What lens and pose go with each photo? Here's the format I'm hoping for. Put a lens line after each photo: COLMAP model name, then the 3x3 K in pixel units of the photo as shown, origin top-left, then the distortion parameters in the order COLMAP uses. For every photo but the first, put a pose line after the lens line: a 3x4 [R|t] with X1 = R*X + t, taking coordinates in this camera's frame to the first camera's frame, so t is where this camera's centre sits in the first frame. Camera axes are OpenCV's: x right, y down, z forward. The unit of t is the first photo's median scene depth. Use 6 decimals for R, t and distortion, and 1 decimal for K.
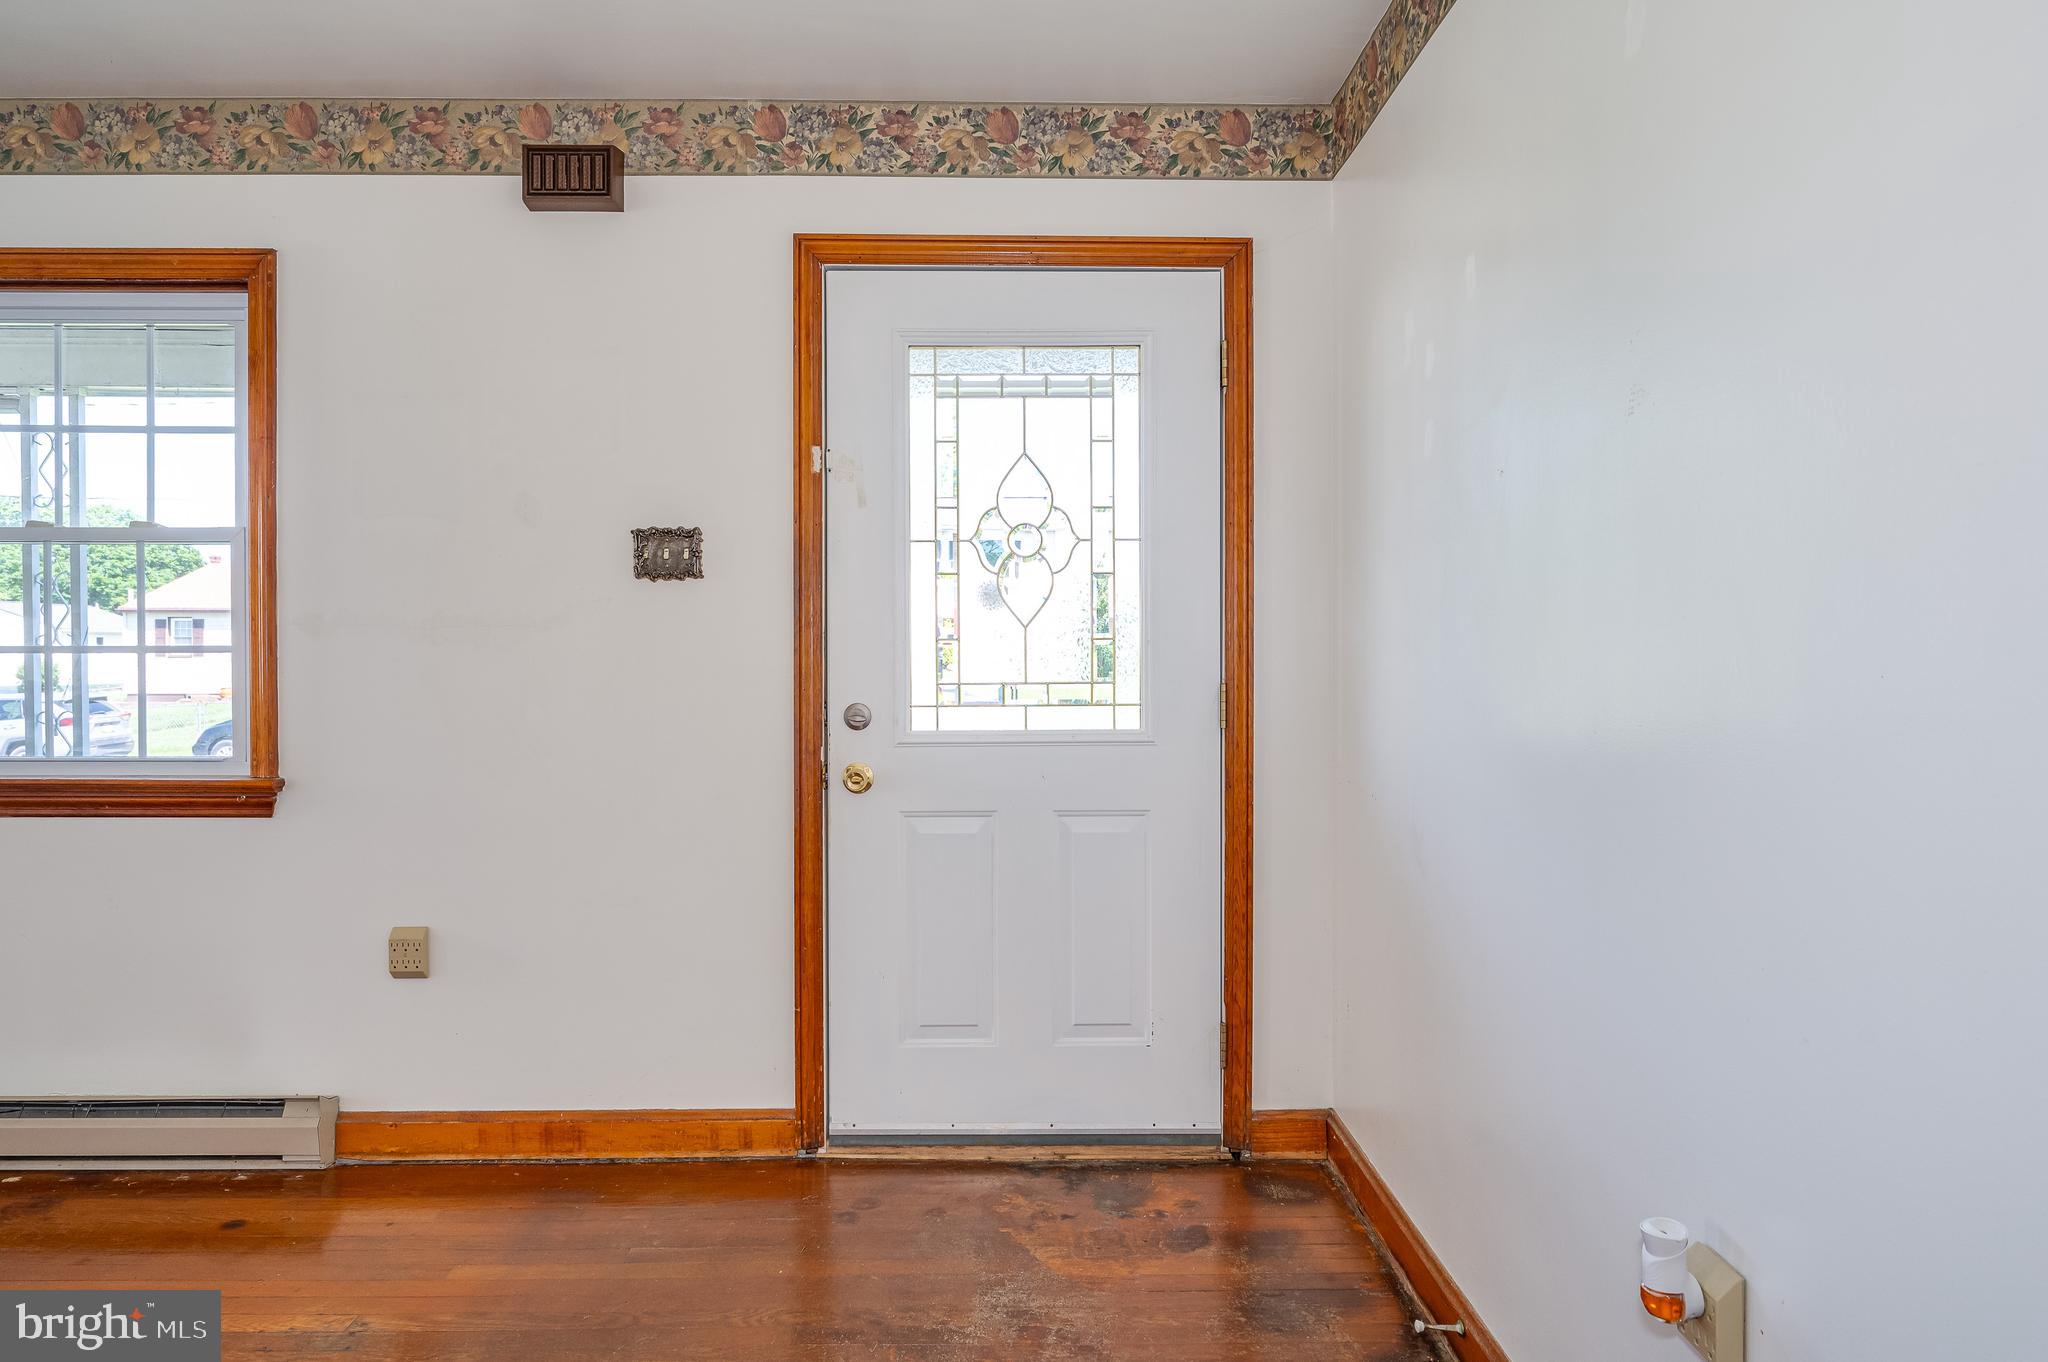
lens RADIAL K [[1440.3, 0, 1024.9], [0, 1440.3, 665.2], [0, 0, 1]] dist [-0.000845, -0.006612]
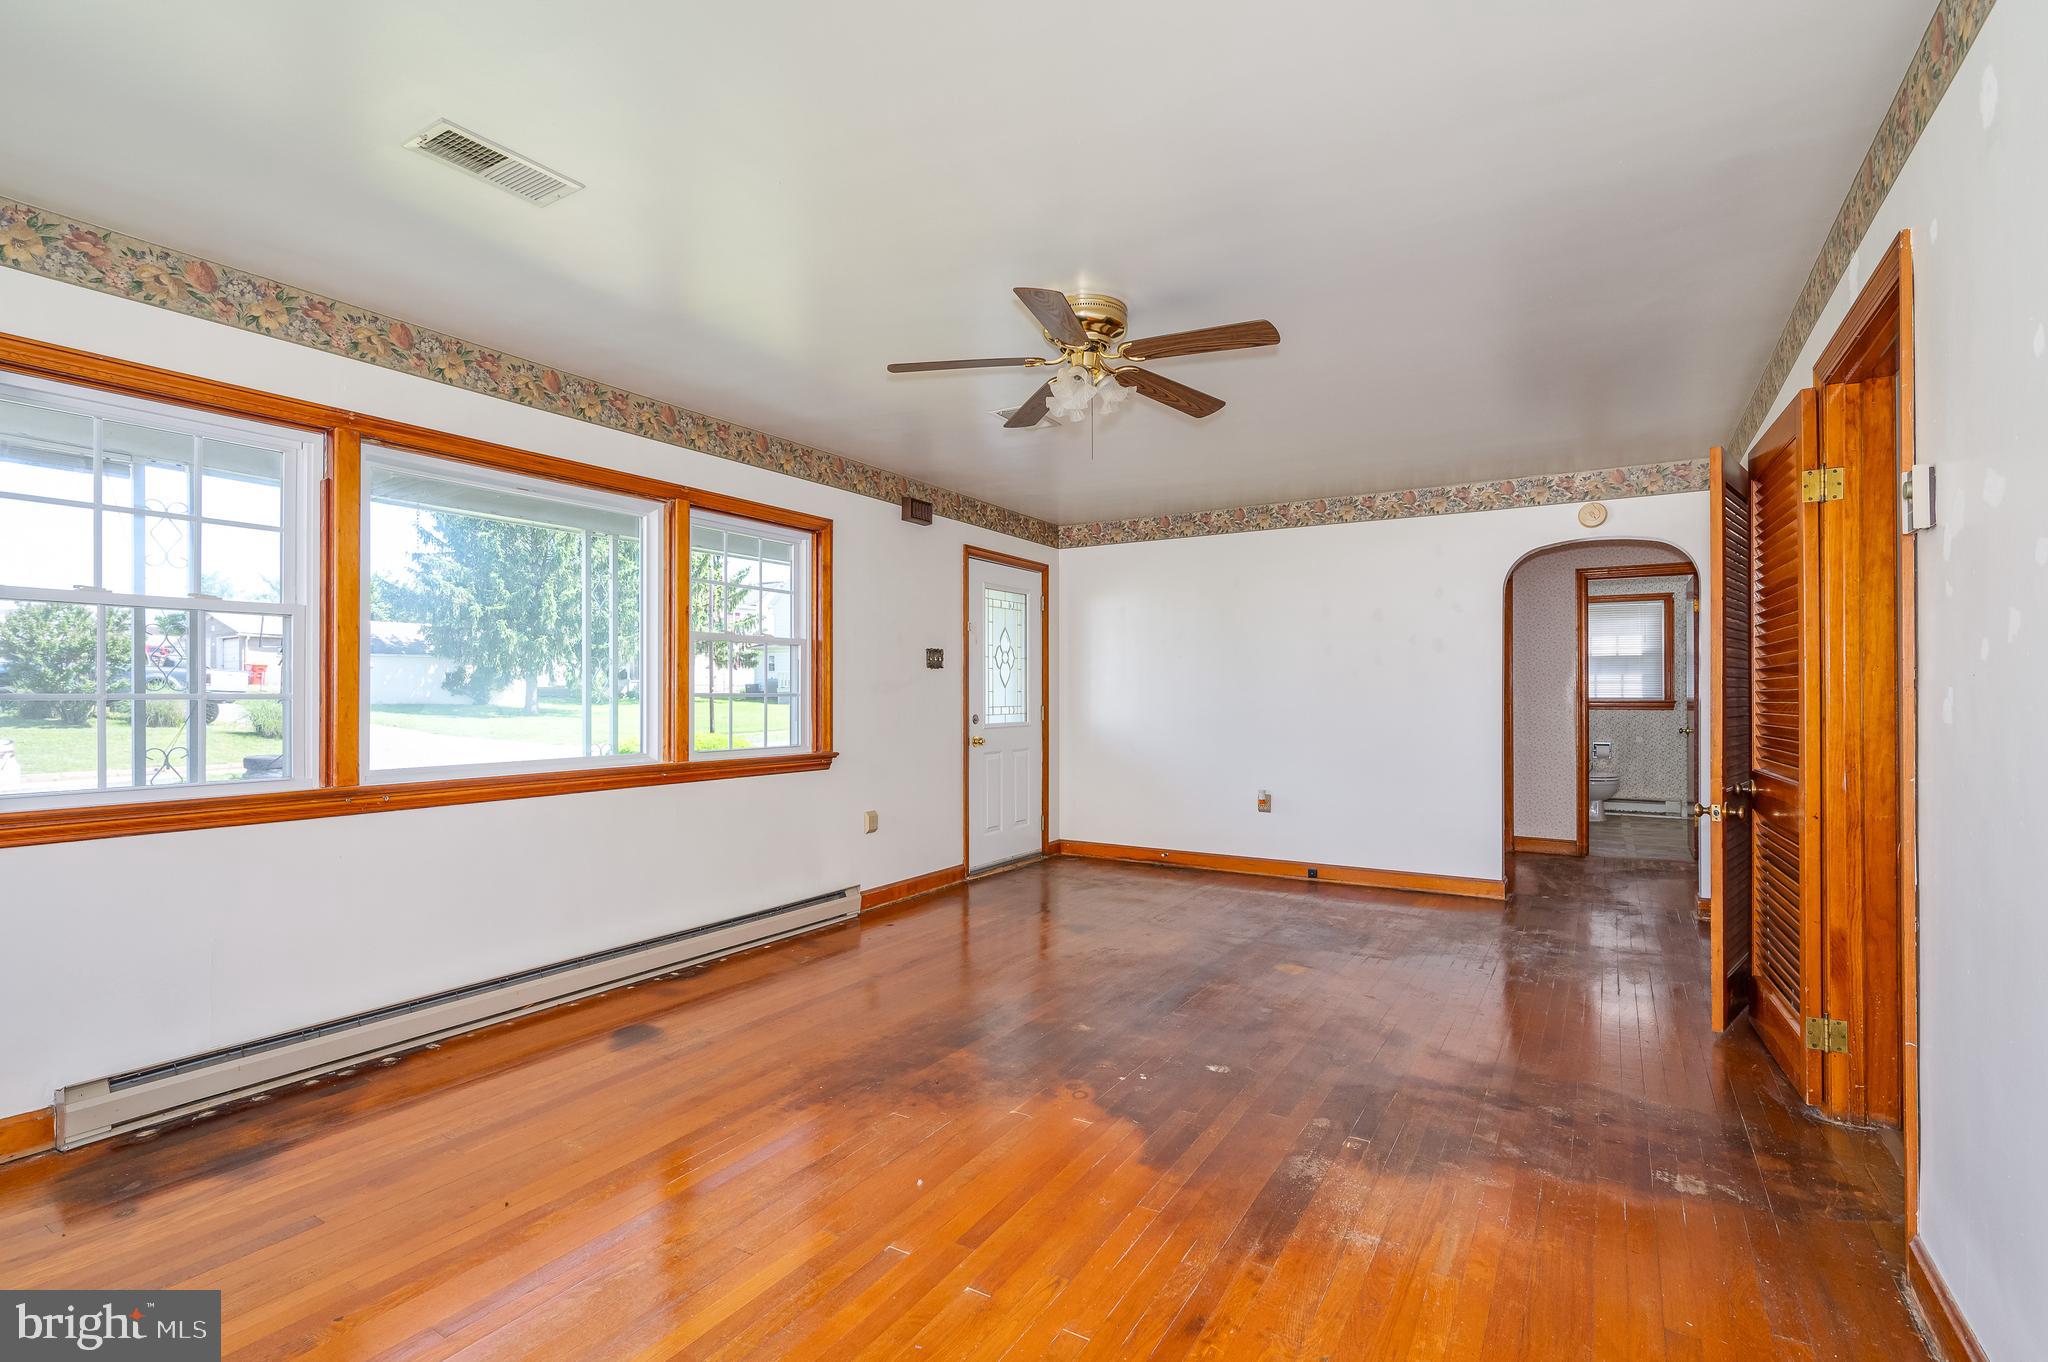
lens RADIAL K [[921.5, 0, 975.5], [0, 921.5, 696.3], [0, 0, 1]] dist [-0.003697, -0.000807]
pose [[0.574072, -0.001084, 0.818804, -1.572995], [0.010224, 0.999931, -0.005845, 0.001724], [-0.818741, 0.011727, 0.574043, -0.022195]]
